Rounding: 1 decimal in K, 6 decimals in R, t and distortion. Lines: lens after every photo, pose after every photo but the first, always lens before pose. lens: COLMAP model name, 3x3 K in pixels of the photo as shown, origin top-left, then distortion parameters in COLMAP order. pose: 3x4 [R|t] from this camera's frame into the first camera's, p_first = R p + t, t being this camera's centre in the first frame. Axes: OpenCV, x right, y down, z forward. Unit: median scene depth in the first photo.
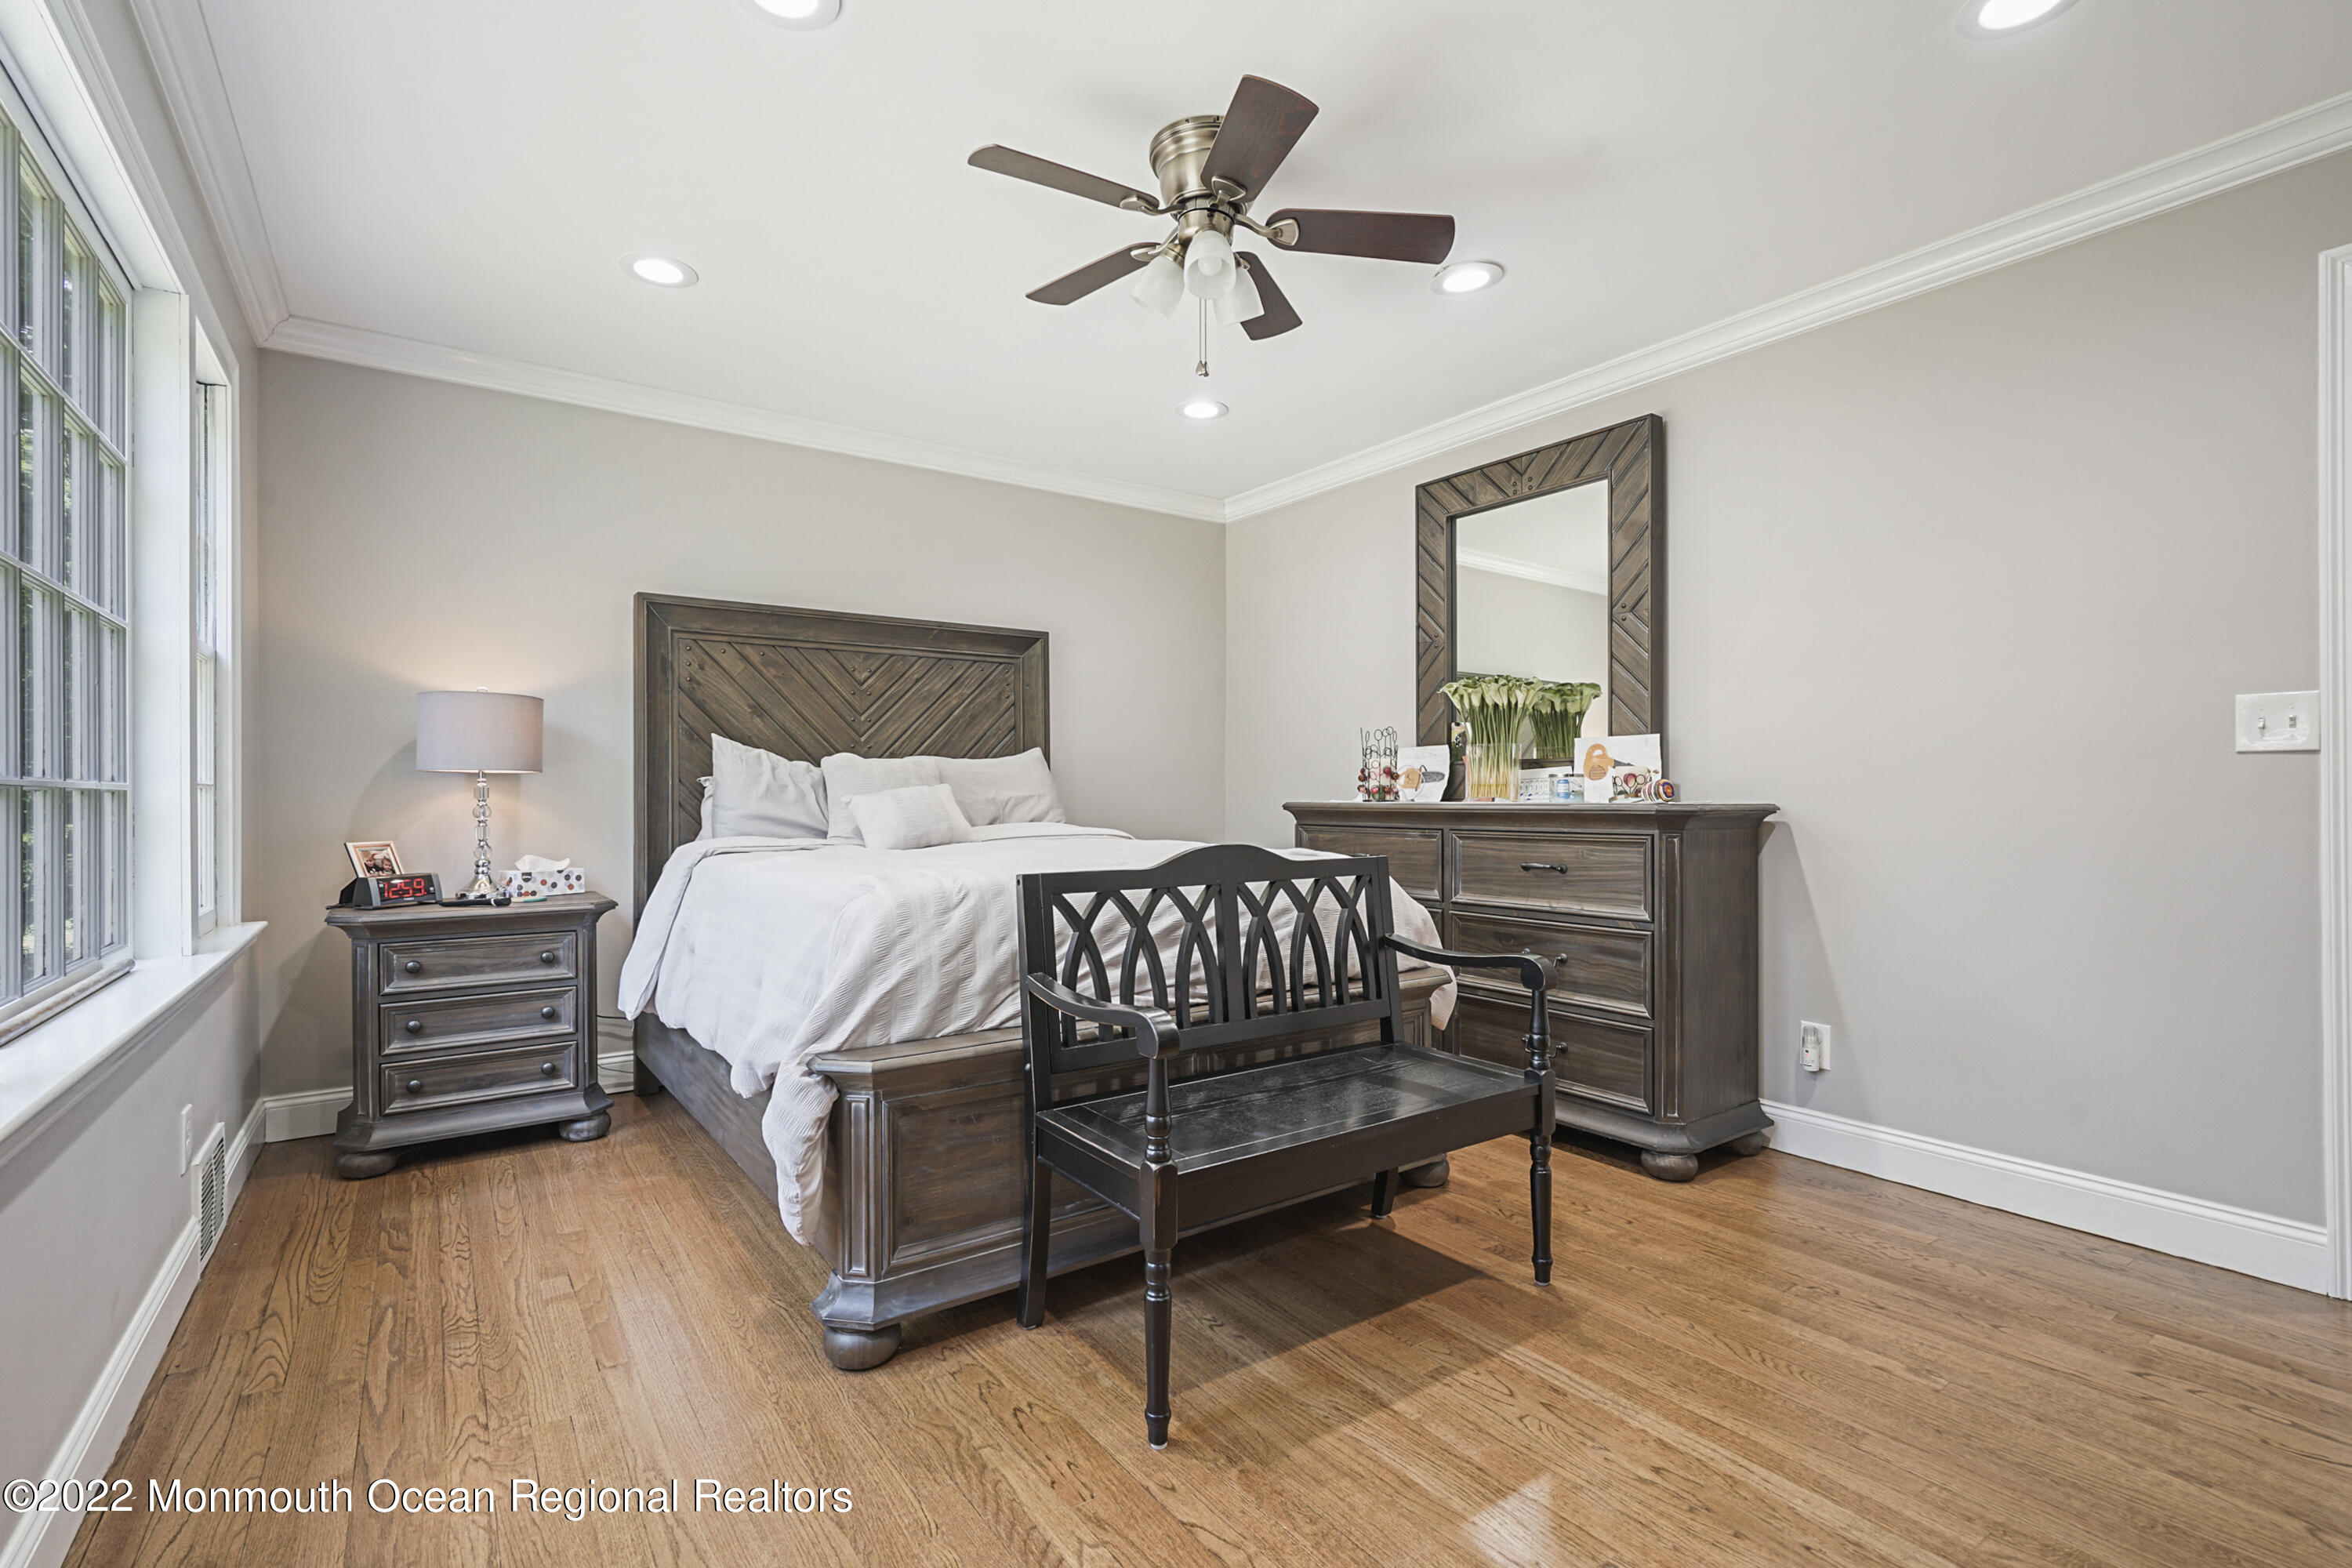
lens RADIAL K [[1064.1, 0, 1169.8], [0, 1064.1, 782.9], [0, 0, 1]] dist [-0.003632, 0.000207]
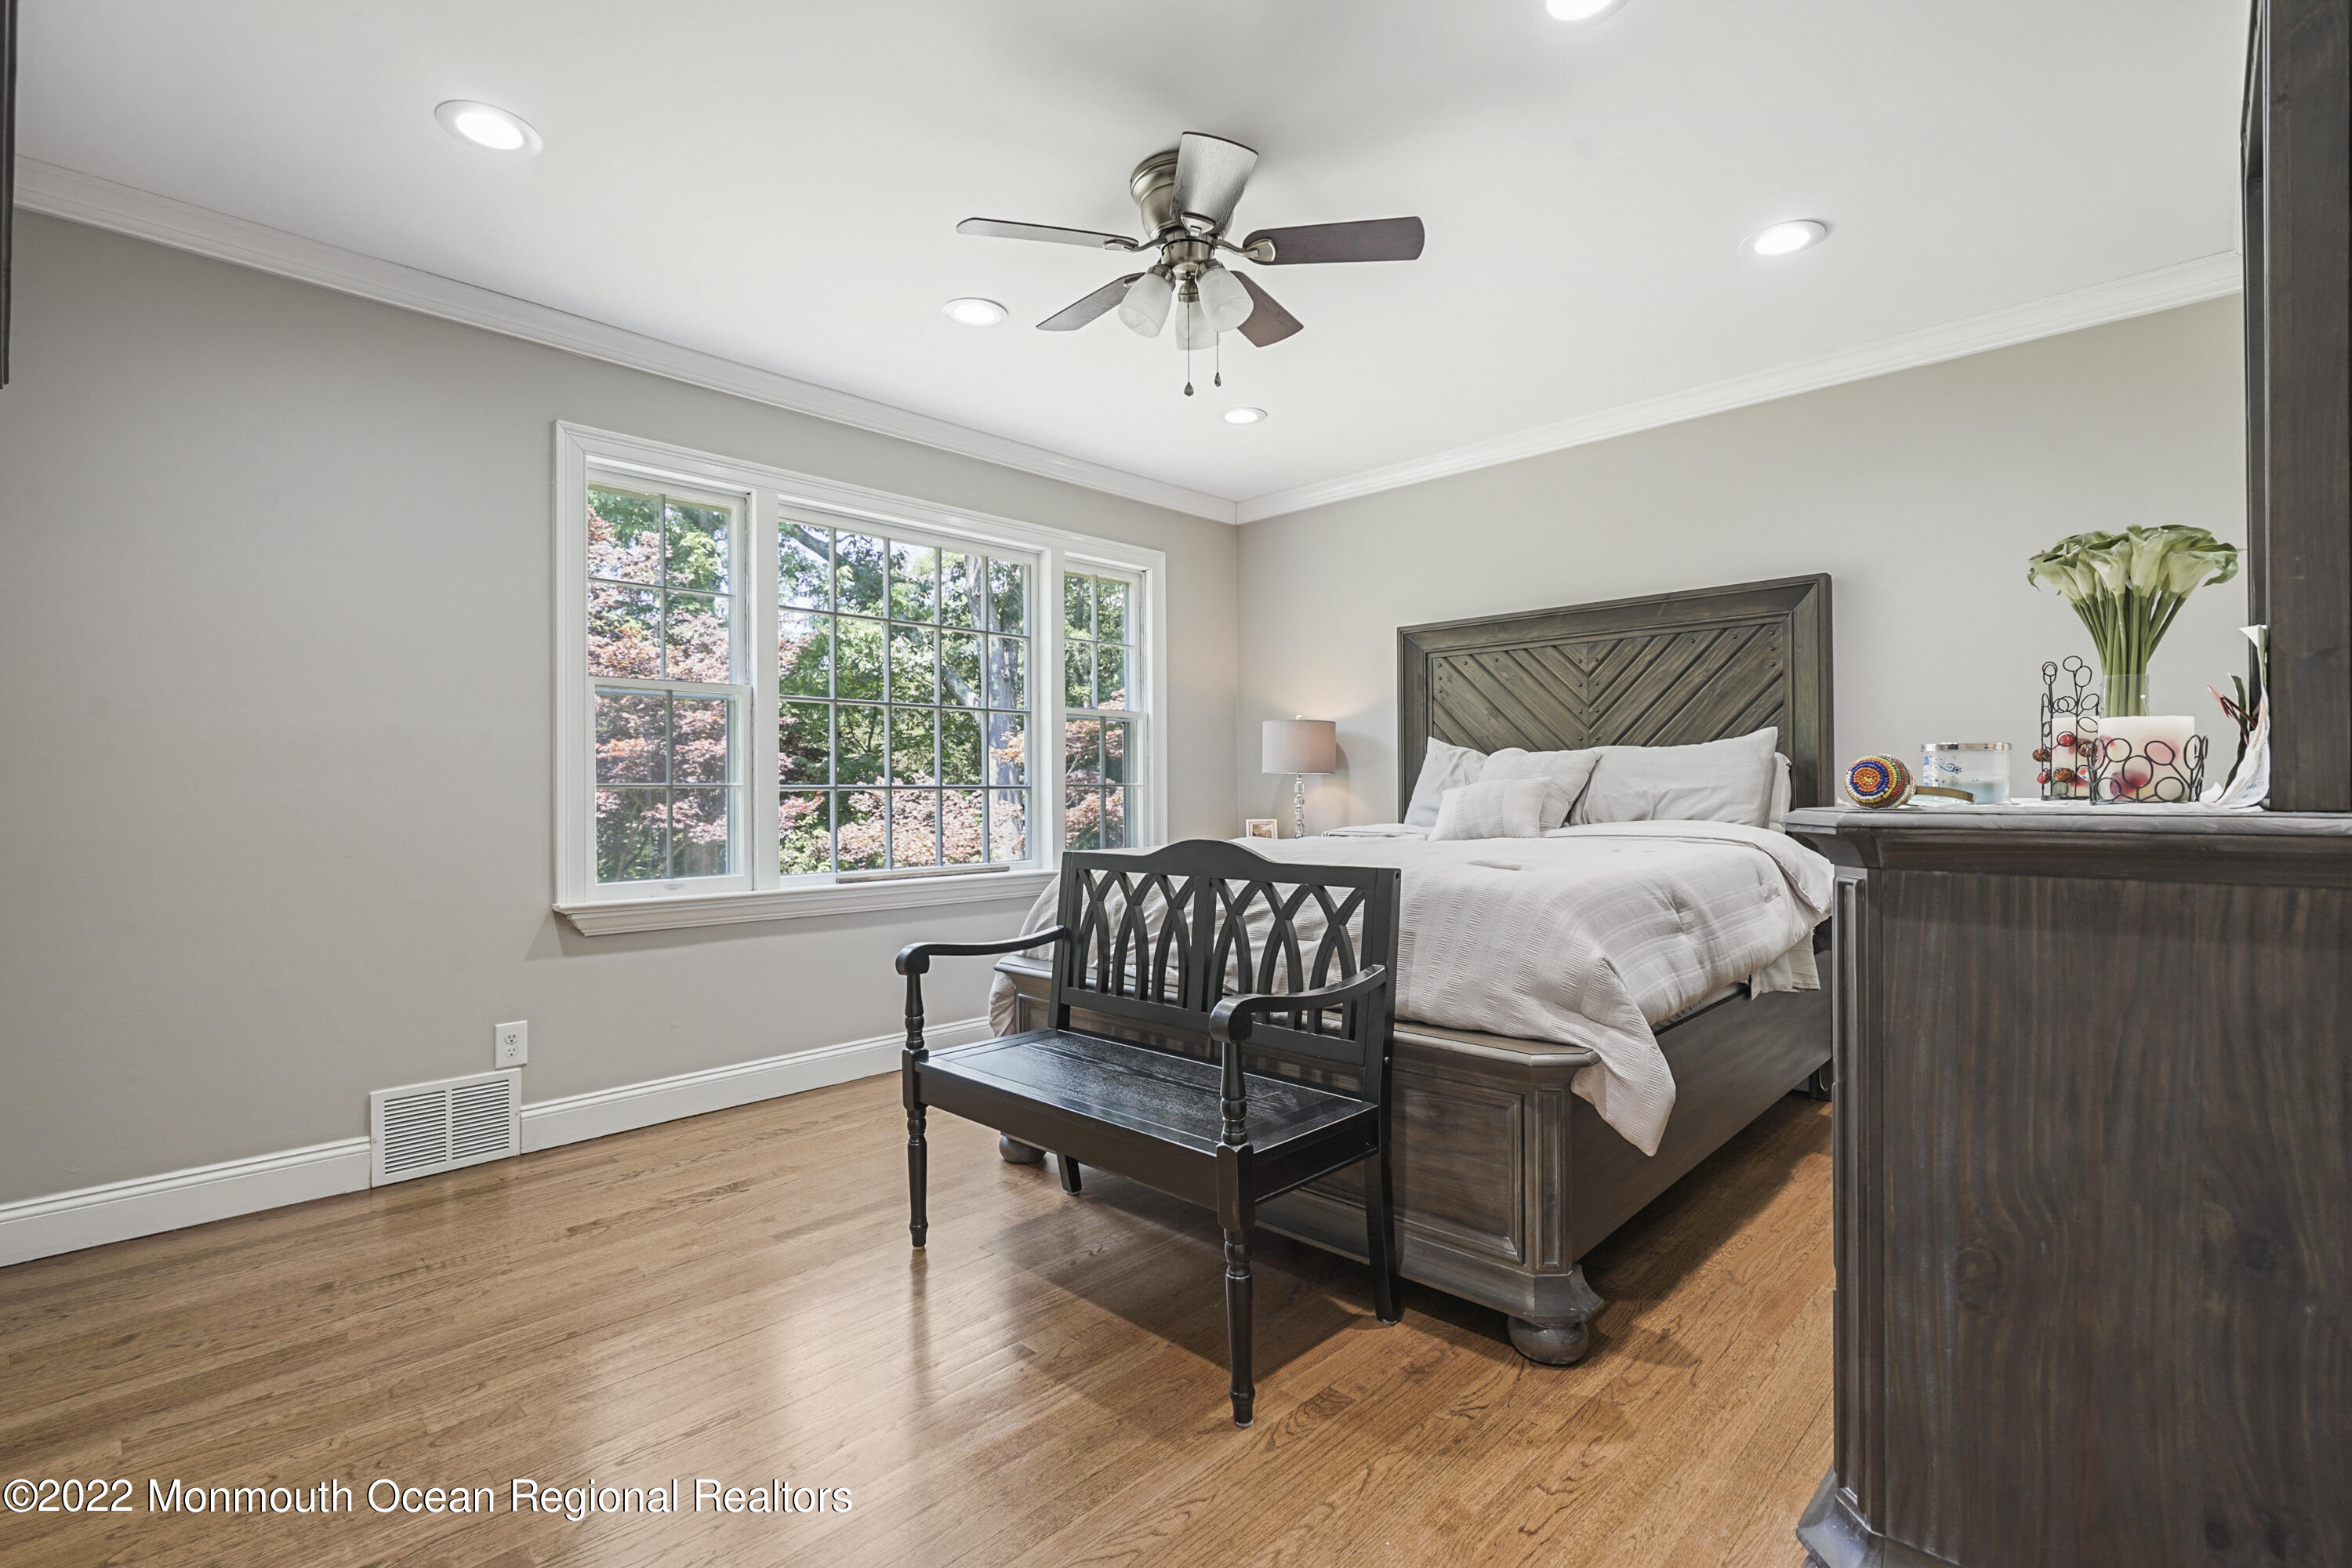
lens RADIAL K [[1064.1, 0, 1169.8], [0, 1064.1, 782.9], [0, 0, 1]] dist [-0.003632, 0.000207]
pose [[0.183151, -0.010111, -0.983033, 0.988005], [0.020363, 0.999772, -0.006489, 0.008136], [0.982874, -0.018829, 0.183315, 0.727474]]
